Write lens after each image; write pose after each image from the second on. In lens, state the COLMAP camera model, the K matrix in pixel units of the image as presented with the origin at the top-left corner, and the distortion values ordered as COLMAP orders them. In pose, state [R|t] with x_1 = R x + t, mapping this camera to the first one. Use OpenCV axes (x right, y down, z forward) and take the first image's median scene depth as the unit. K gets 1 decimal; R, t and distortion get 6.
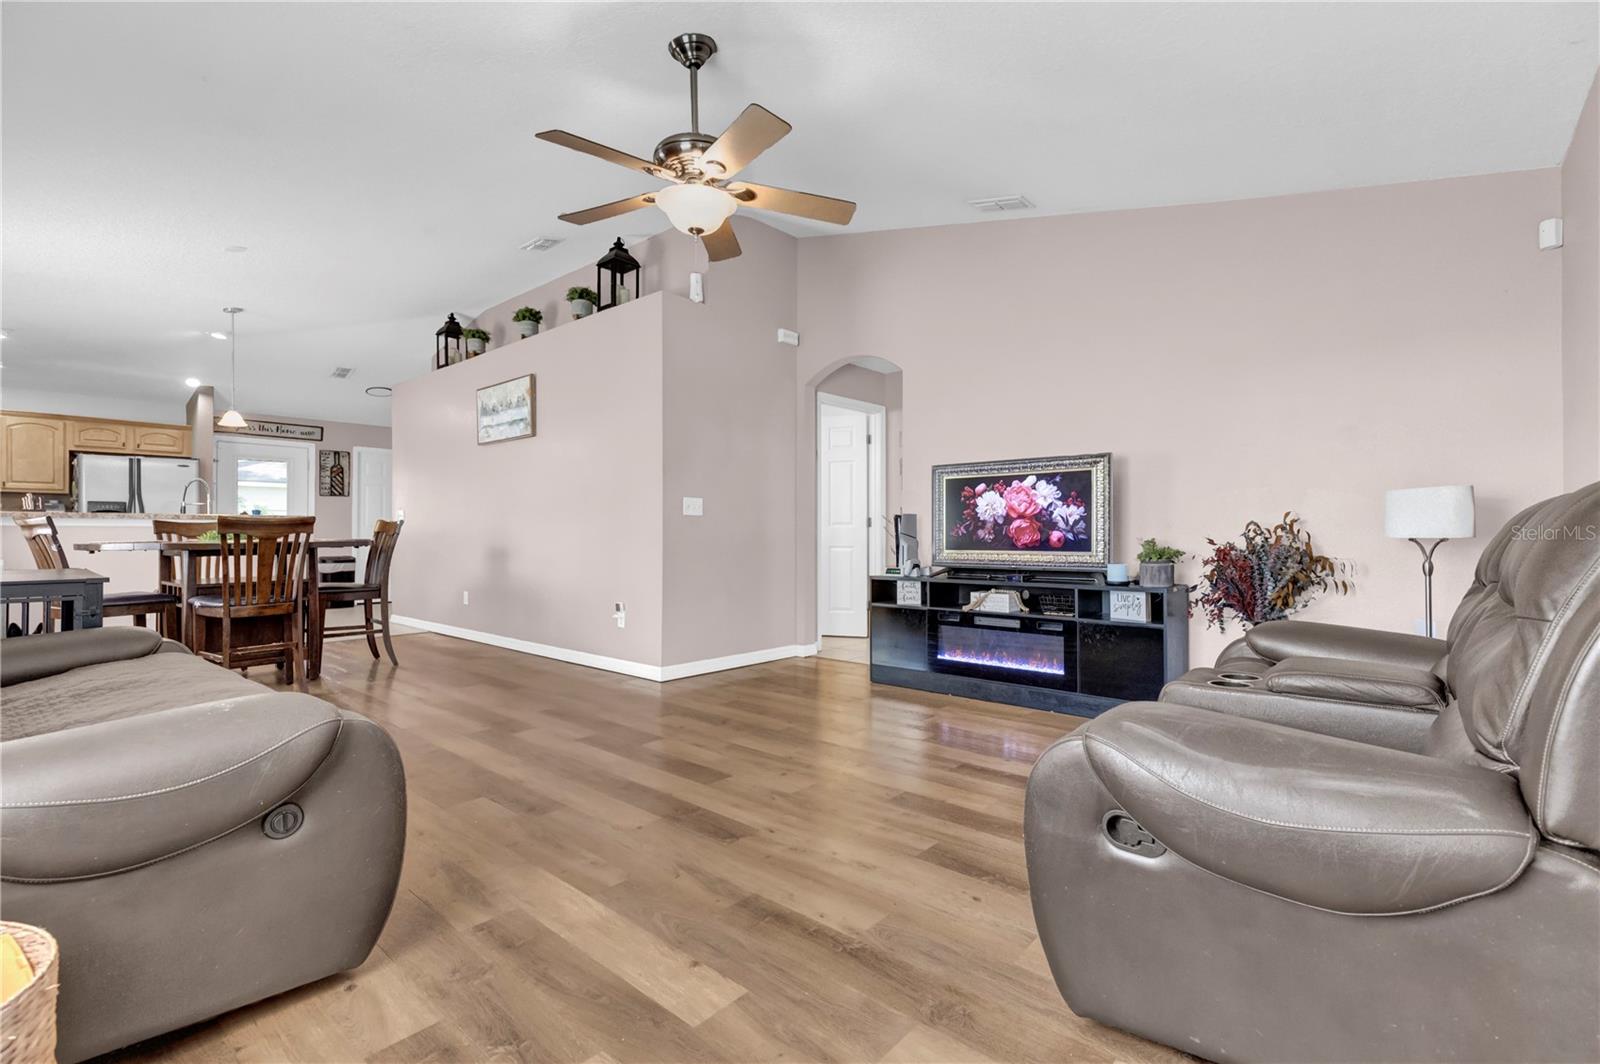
lens RADIAL K [[723.4, 0, 800.0], [0, 723.4, 532.0], [0, 0, 1]] dist [0.000652, 0.000104]
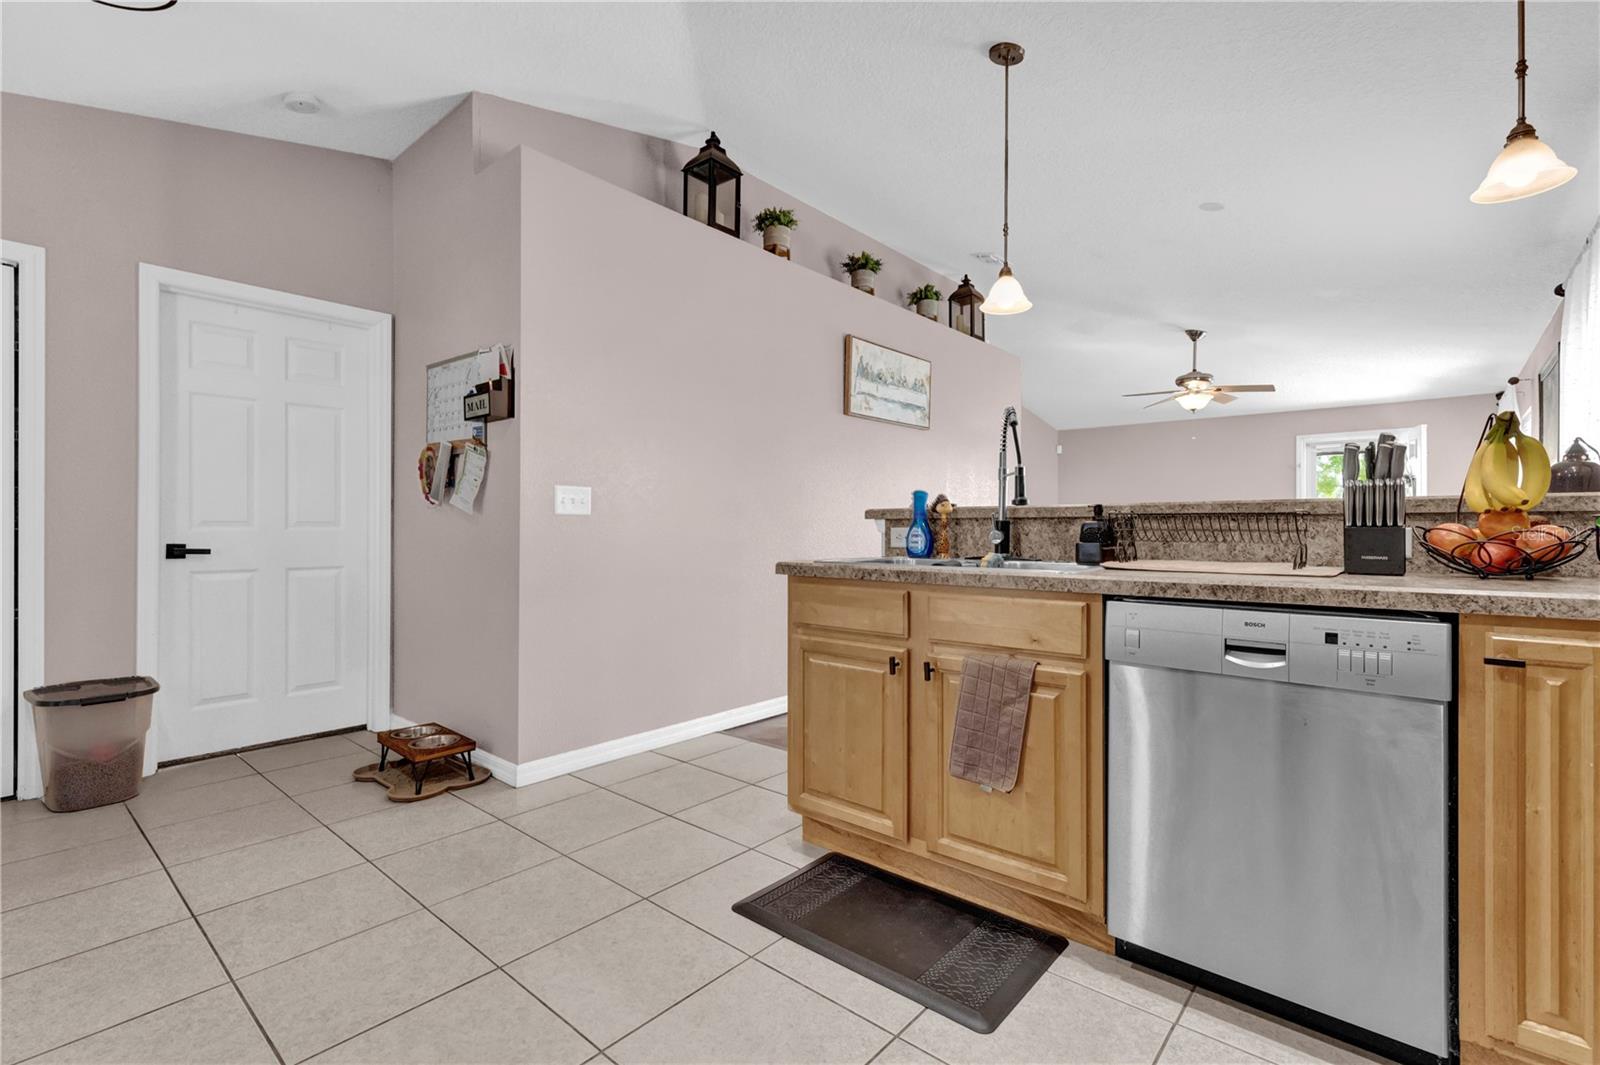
lens RADIAL K [[723.4, 0, 800.0], [0, 723.4, 532.5], [0, 0, 1]] dist [0.000652, 0.000104]
pose [[-0.010861, 0.000806, 0.999941, -1.162106], [-0.004390, 0.999990, -0.000853, -0.008645], [-0.999931, -0.004399, -0.010857, 1.090557]]
